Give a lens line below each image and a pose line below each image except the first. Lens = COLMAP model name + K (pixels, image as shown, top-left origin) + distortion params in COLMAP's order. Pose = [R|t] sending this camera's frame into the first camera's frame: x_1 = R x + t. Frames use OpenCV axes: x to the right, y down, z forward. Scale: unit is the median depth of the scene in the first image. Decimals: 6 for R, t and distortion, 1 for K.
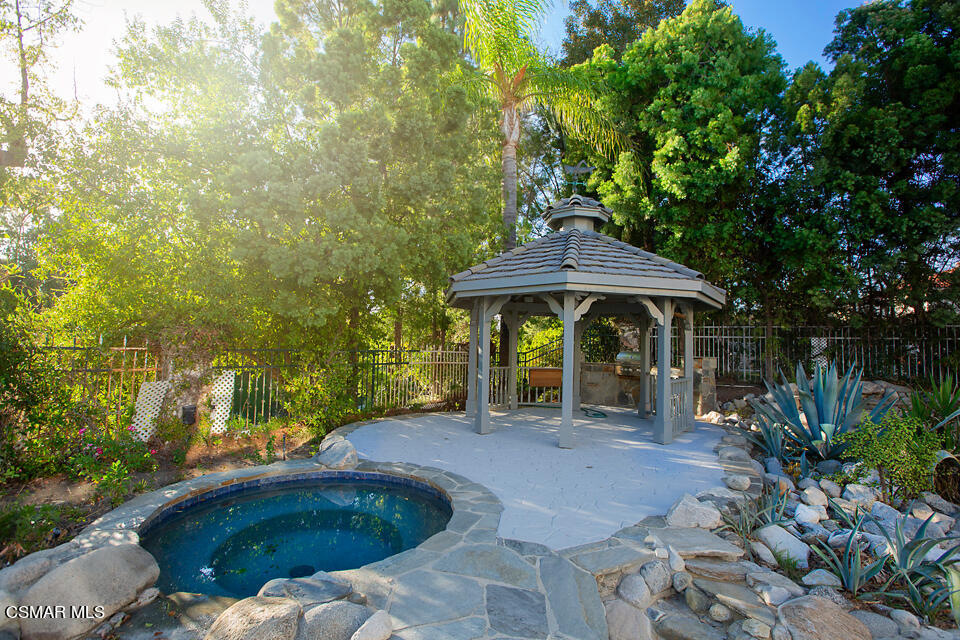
lens RADIAL K [[467.3, 0, 480.0], [0, 467.3, 320.0], [0, 0, 1]] dist [-0.042053, 0.000123]
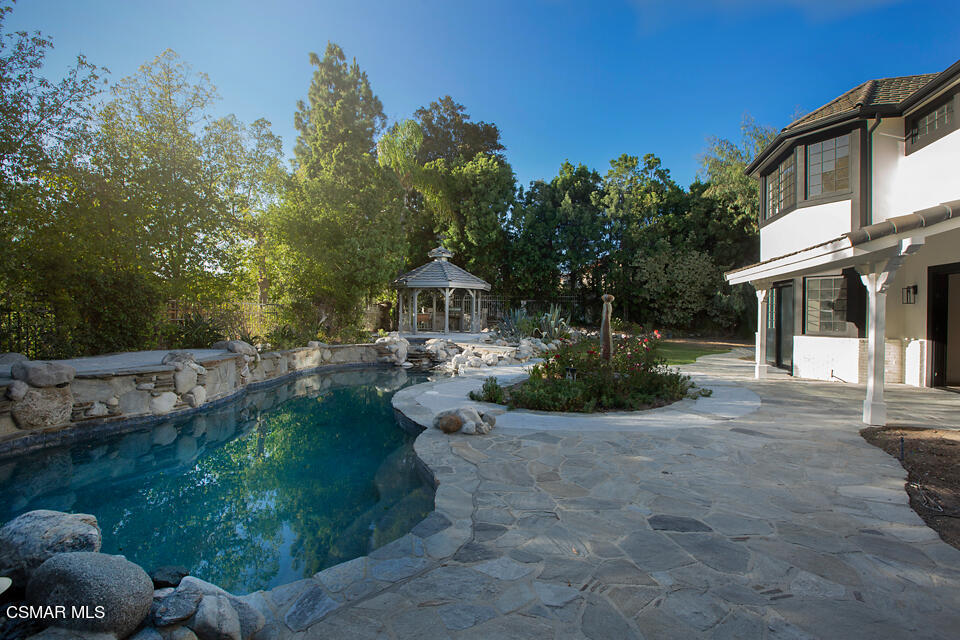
lens RADIAL K [[467.3, 0, 480.0], [0, 467.3, 320.0], [0, 0, 1]] dist [-0.042053, 0.000123]
pose [[0.890621, -0.022977, 0.454166, -0.721278], [-0.016825, 0.996374, 0.083401, -0.072172], [-0.454435, -0.081920, 0.887005, -1.321781]]
